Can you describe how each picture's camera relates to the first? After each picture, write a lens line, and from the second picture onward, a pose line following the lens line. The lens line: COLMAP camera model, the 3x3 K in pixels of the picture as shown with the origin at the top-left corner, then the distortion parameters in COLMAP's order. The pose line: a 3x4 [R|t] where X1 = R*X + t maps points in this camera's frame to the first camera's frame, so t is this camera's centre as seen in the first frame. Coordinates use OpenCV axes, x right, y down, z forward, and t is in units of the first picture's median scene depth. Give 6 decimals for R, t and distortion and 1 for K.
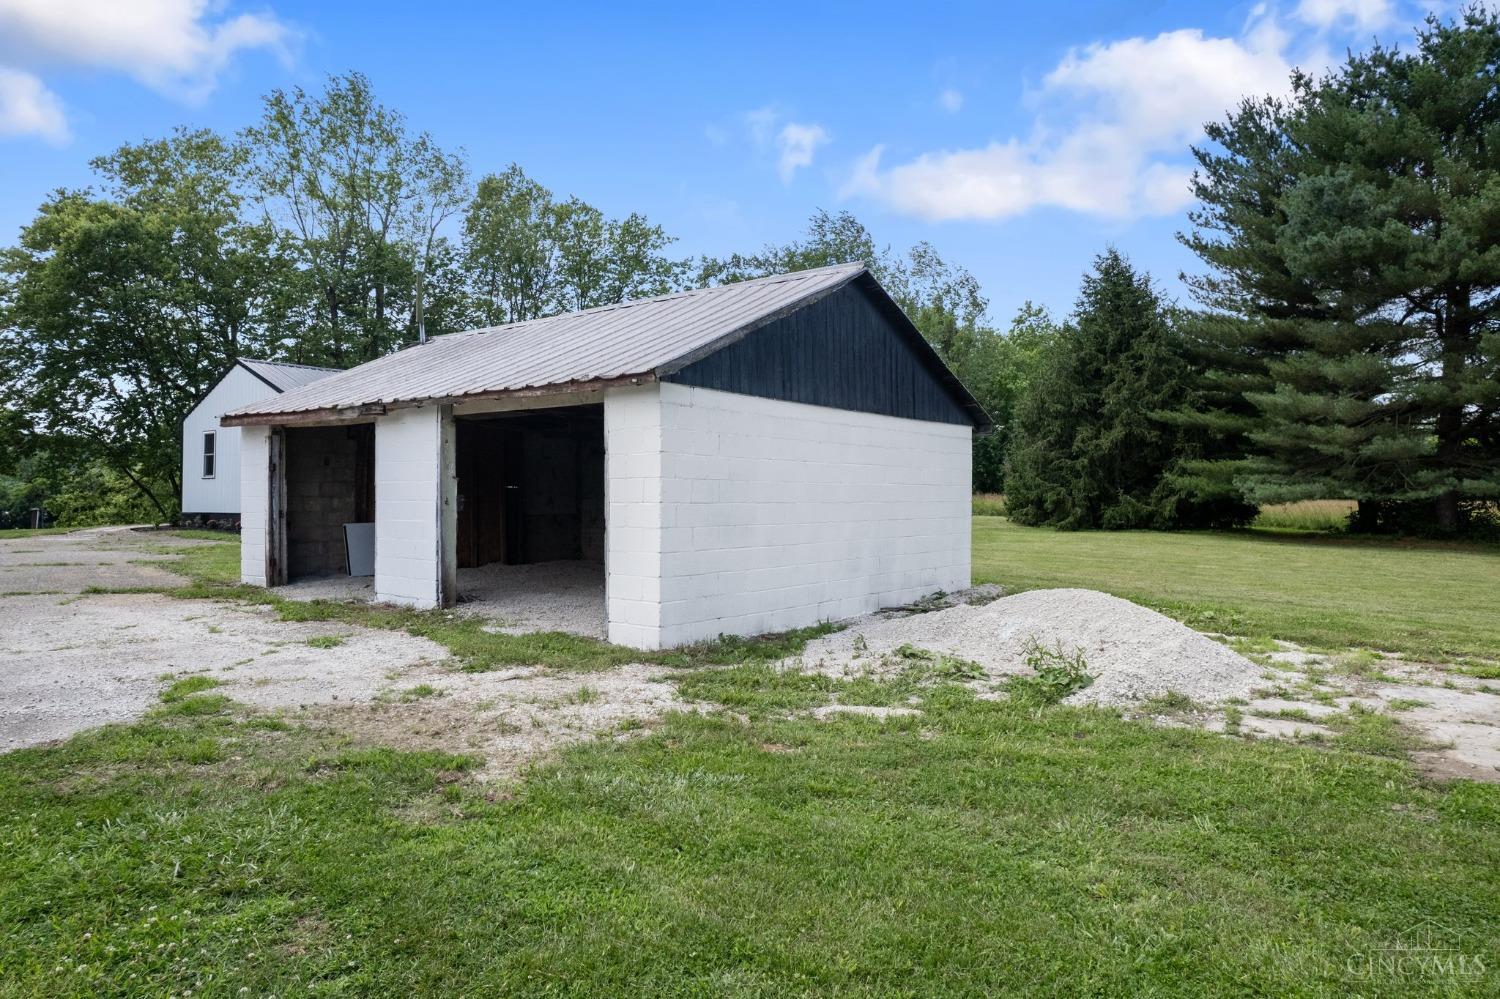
lens RADIAL K [[945.3, 0, 750.0], [0, 945.3, 499.5], [0, 0, 1]] dist [-0.025477, 0.004411]
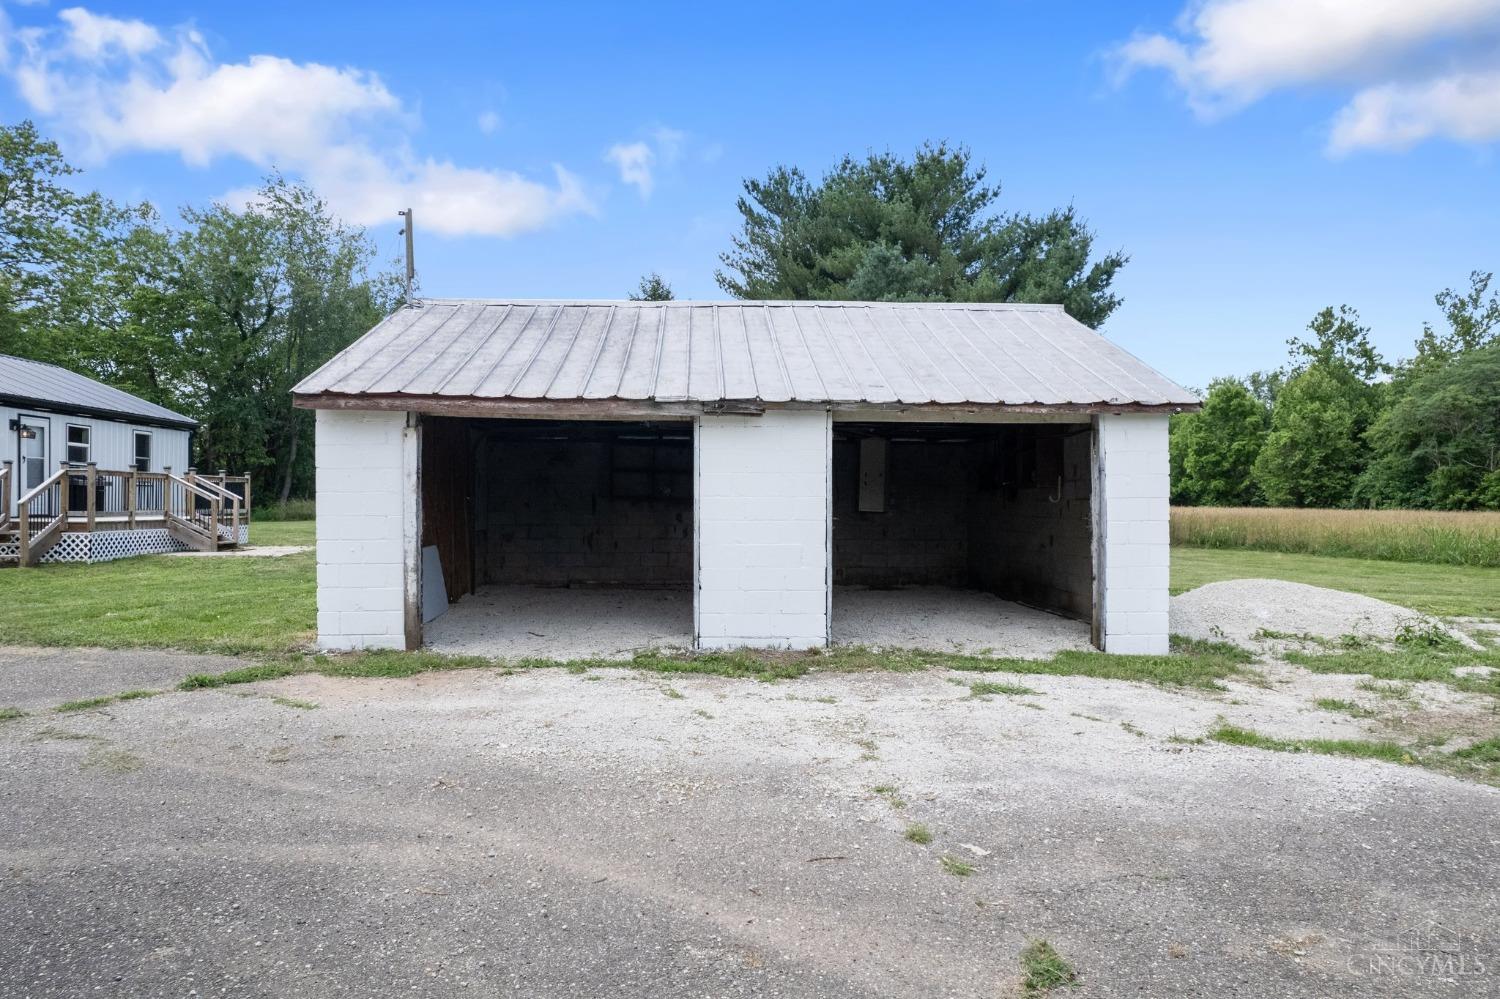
lens RADIAL K [[945.3, 0, 750.0], [0, 945.3, 499.5], [0, 0, 1]] dist [-0.025477, 0.004411]
pose [[0.803248, 0.005145, 0.595622, -0.737276], [-0.002738, 0.999984, -0.004946, -0.006425], [-0.595638, 0.002342, 0.803249, 0.246782]]
